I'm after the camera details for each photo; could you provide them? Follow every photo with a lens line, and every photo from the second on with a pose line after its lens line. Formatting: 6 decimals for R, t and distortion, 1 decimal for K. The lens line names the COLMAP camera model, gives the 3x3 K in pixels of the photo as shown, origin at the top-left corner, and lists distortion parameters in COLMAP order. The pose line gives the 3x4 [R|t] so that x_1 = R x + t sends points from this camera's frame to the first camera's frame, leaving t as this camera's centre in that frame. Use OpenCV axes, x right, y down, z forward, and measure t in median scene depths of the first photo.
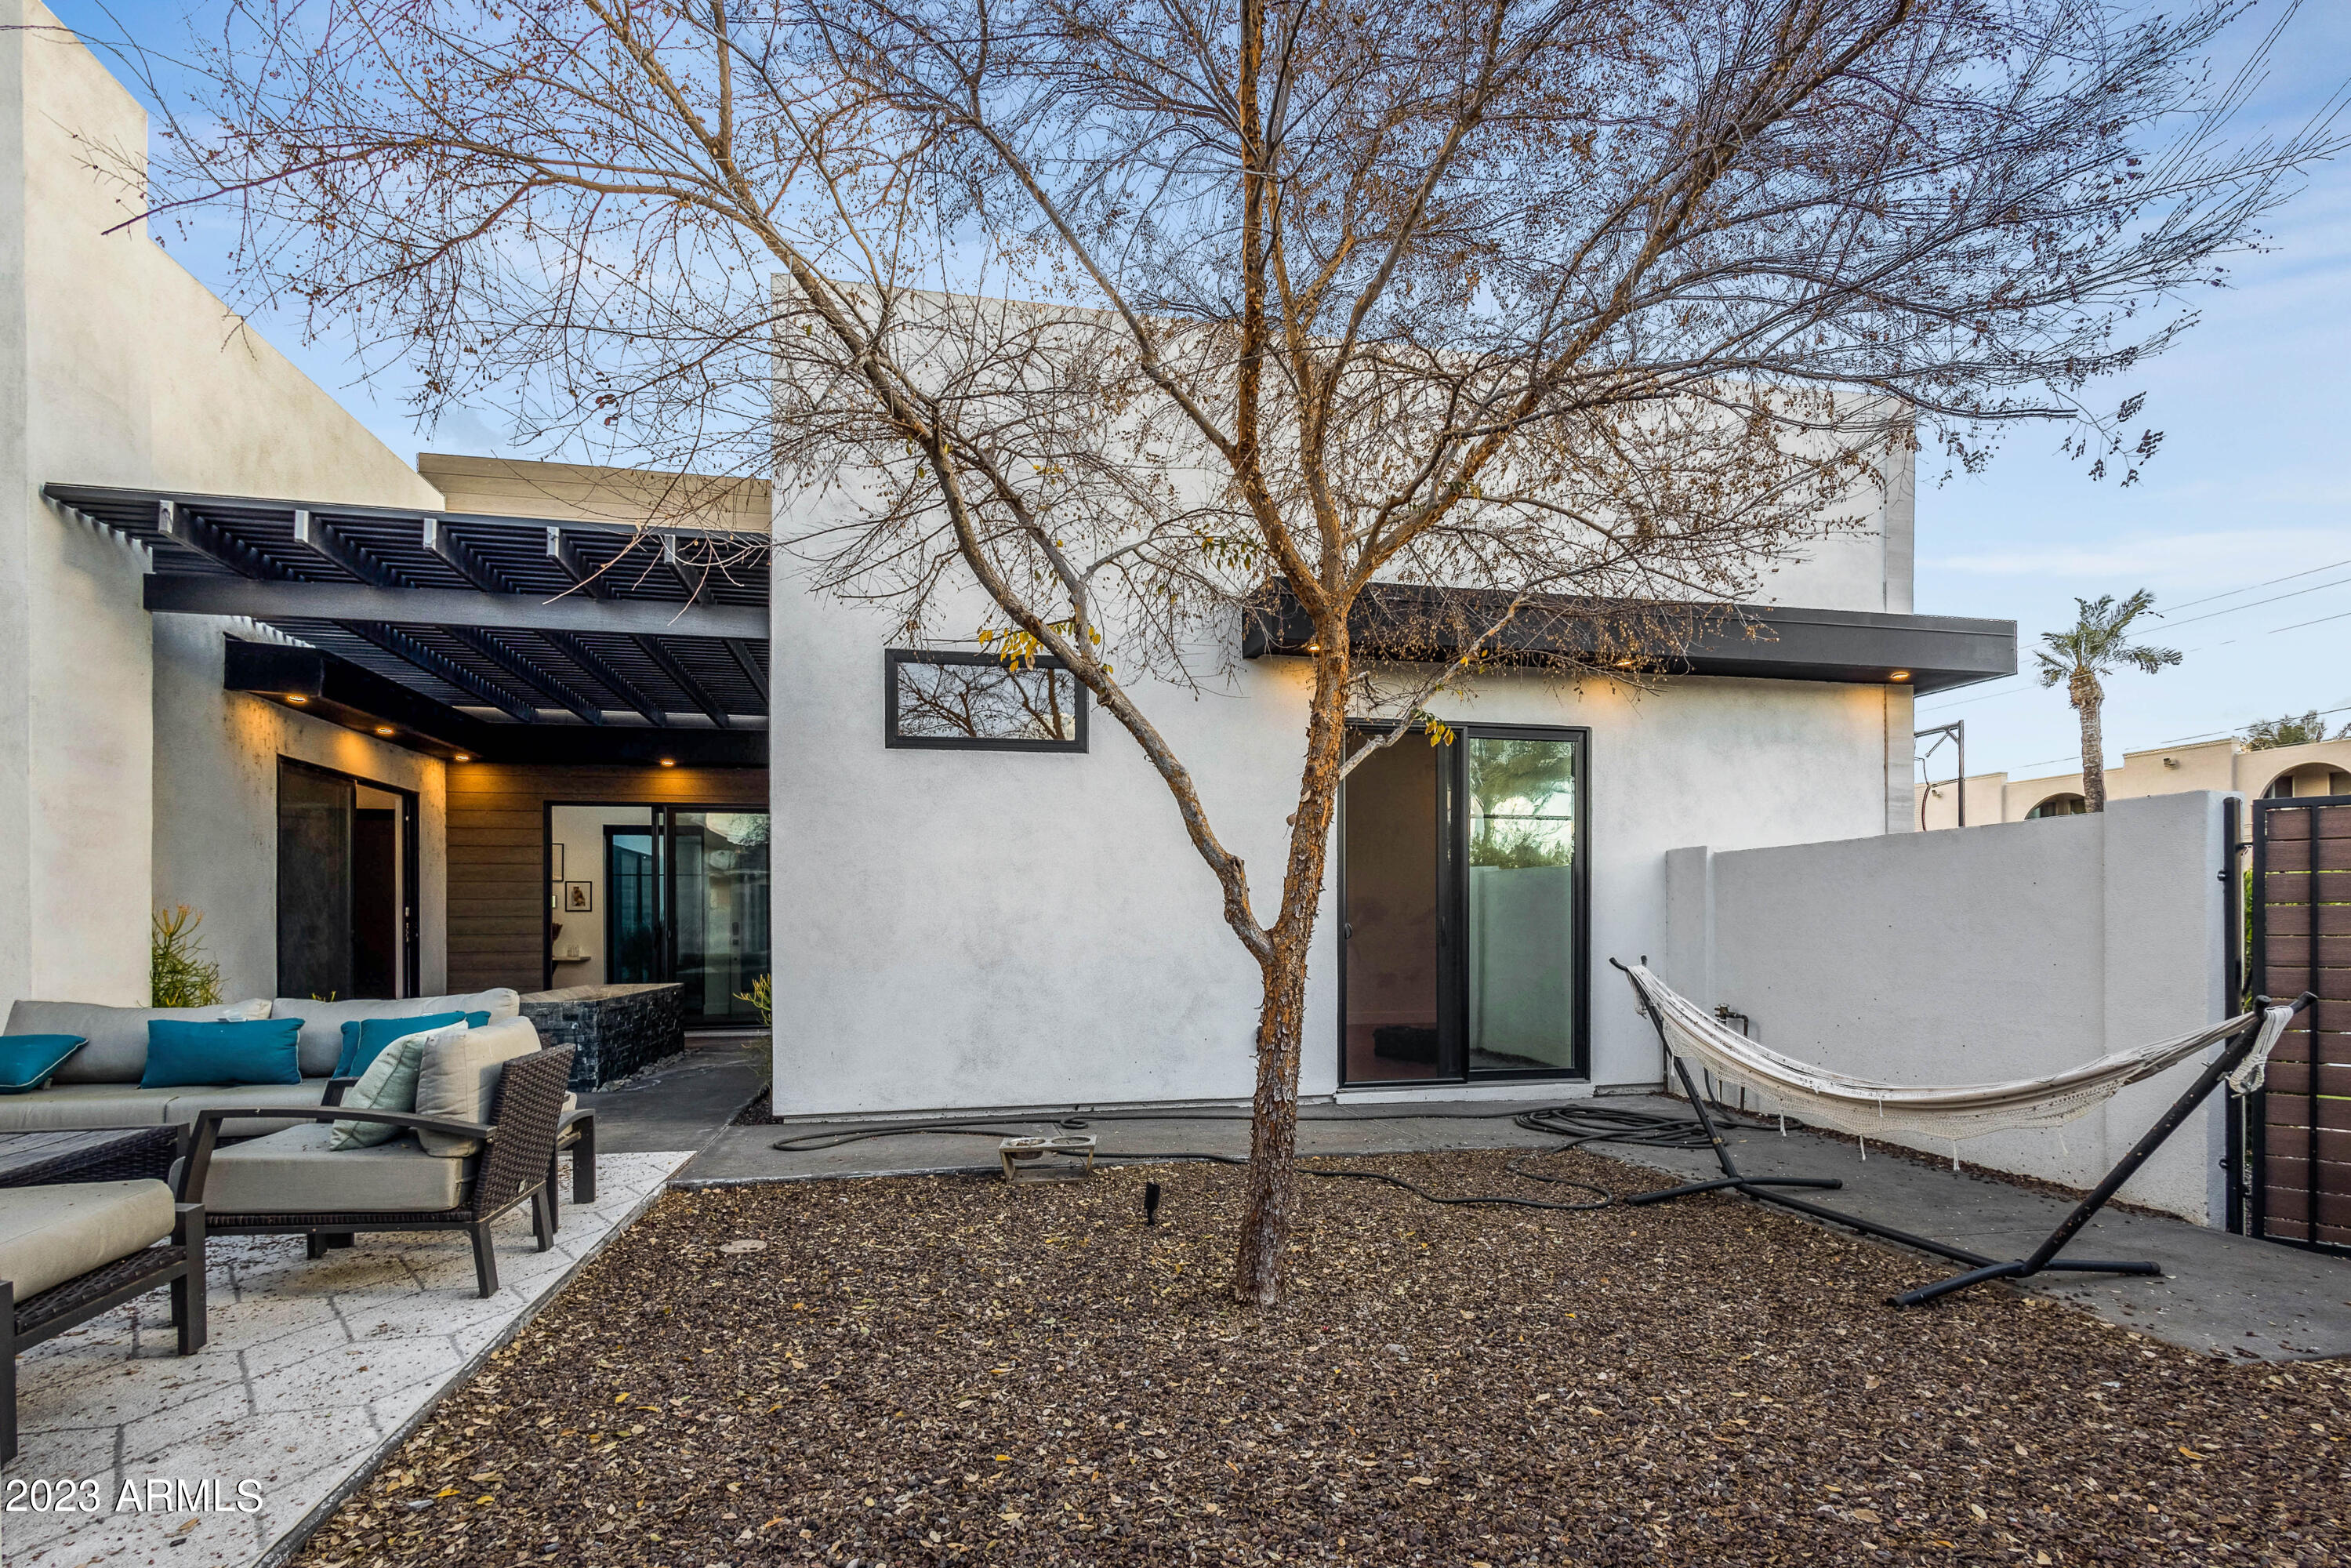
lens RADIAL K [[1106.8, 0, 1176.8], [0, 1106.8, 920.3], [0, 0, 1]] dist [0.011701, -0.004063]
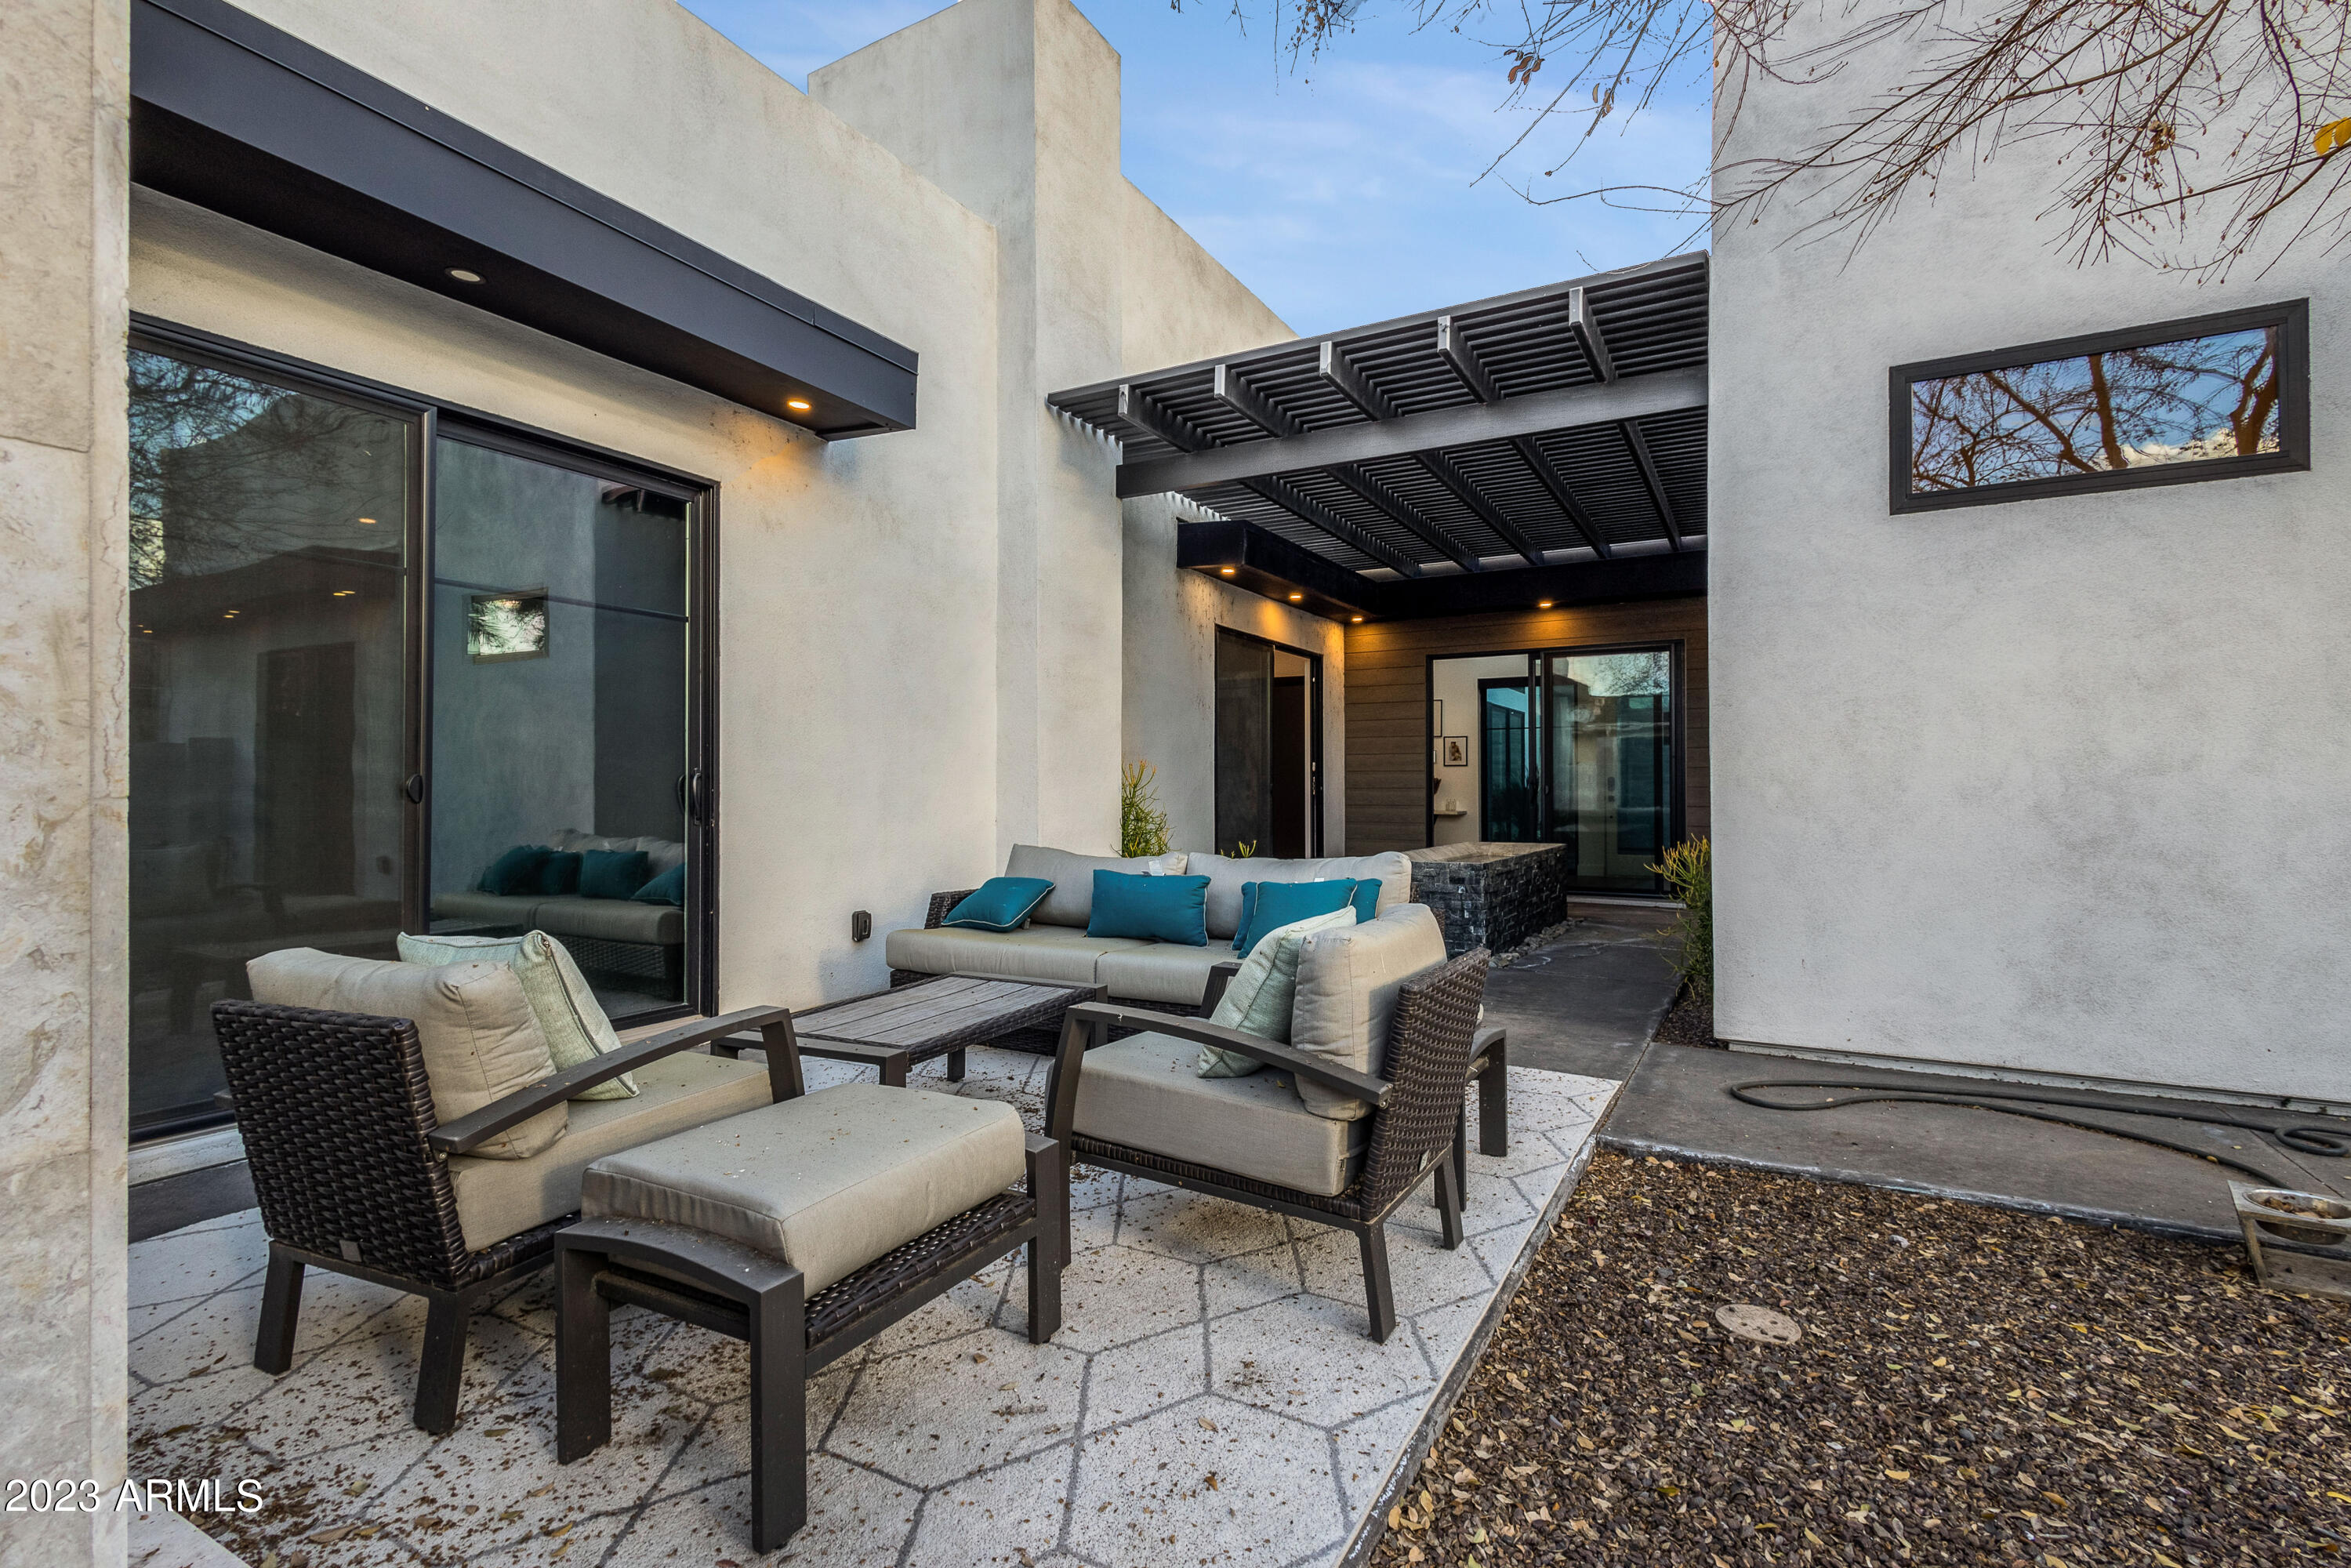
lens RADIAL K [[1106.8, 0, 1170.4], [0, 1106.8, 778.5], [0, 0, 1]] dist [0.011701, -0.004063]
pose [[0.738009, 0.000215, -0.674791, -0.145000], [0.001224, 0.999998, 0.001656, 0.003554], [0.674790, -0.002048, 0.738007, 0.232826]]
